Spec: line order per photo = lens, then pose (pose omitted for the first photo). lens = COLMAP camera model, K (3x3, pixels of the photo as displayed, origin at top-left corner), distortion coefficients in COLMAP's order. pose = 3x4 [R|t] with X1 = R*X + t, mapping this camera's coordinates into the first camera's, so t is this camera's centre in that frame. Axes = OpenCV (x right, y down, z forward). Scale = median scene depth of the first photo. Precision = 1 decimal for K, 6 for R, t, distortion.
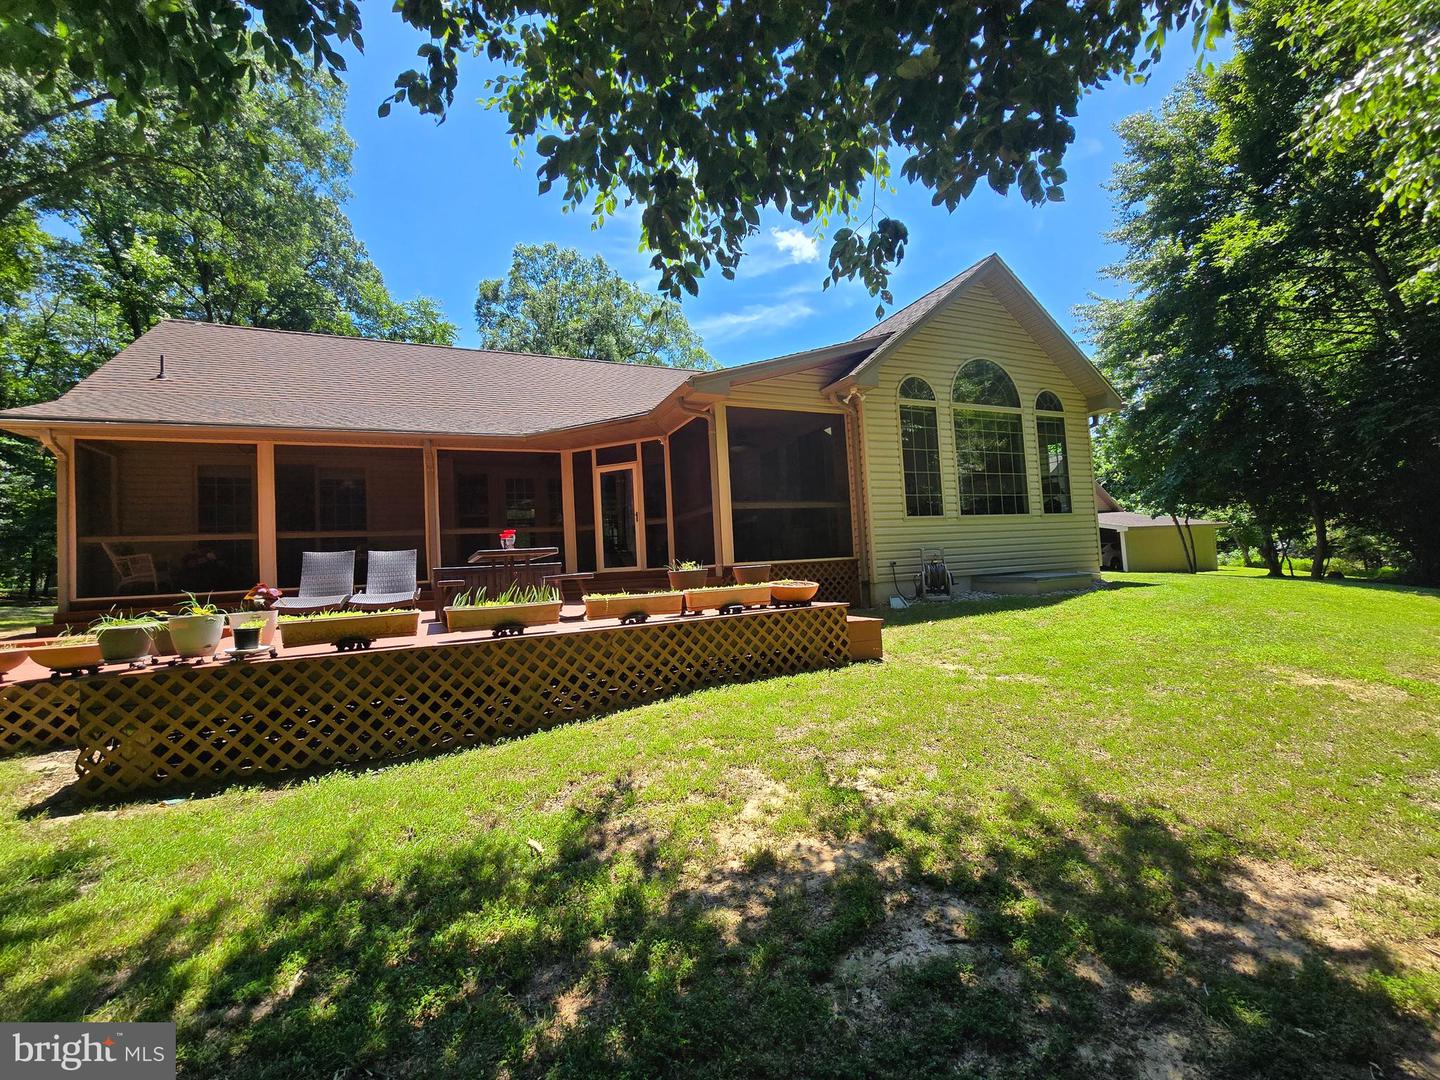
lens RADIAL K [[579.2, 0, 718.6], [0, 579.2, 538.0], [0, 0, 1]] dist [0.000905, 0.000140]
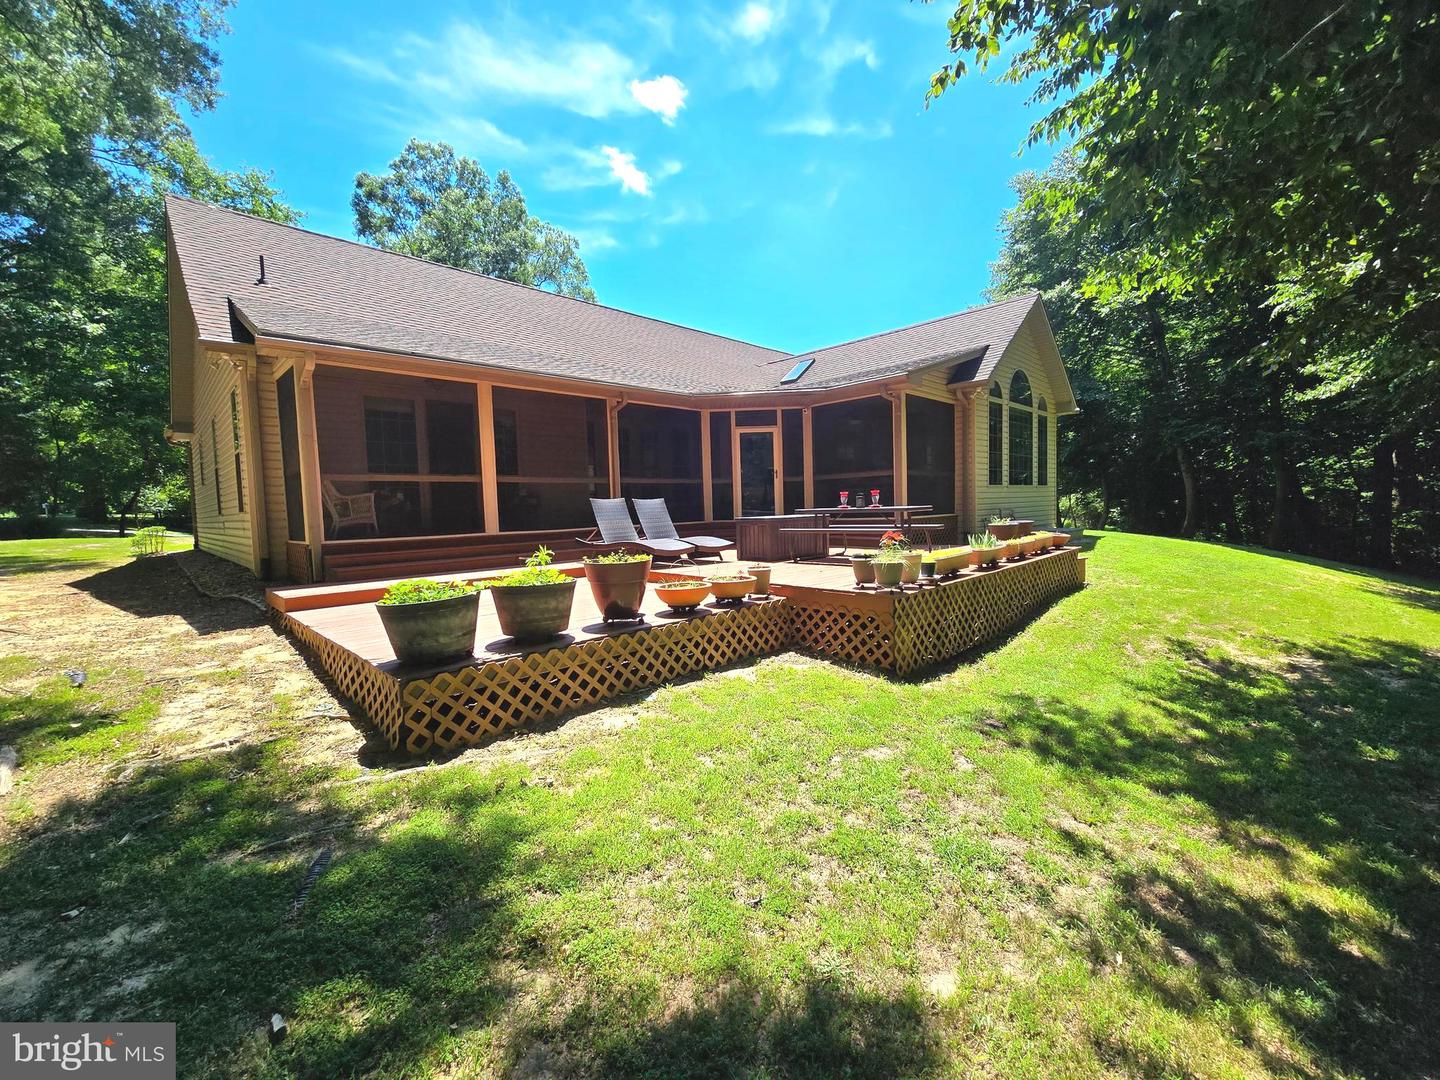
lens RADIAL K [[579.2, 0, 724.8], [0, 579.2, 542.4], [0, 0, 1]] dist [0.000905, 0.000140]
pose [[0.932667, 0.001017, 0.360738, -0.694003], [-0.034208, 0.995739, 0.085634, 0.004993], [-0.359114, -0.092208, 0.928728, -0.067988]]
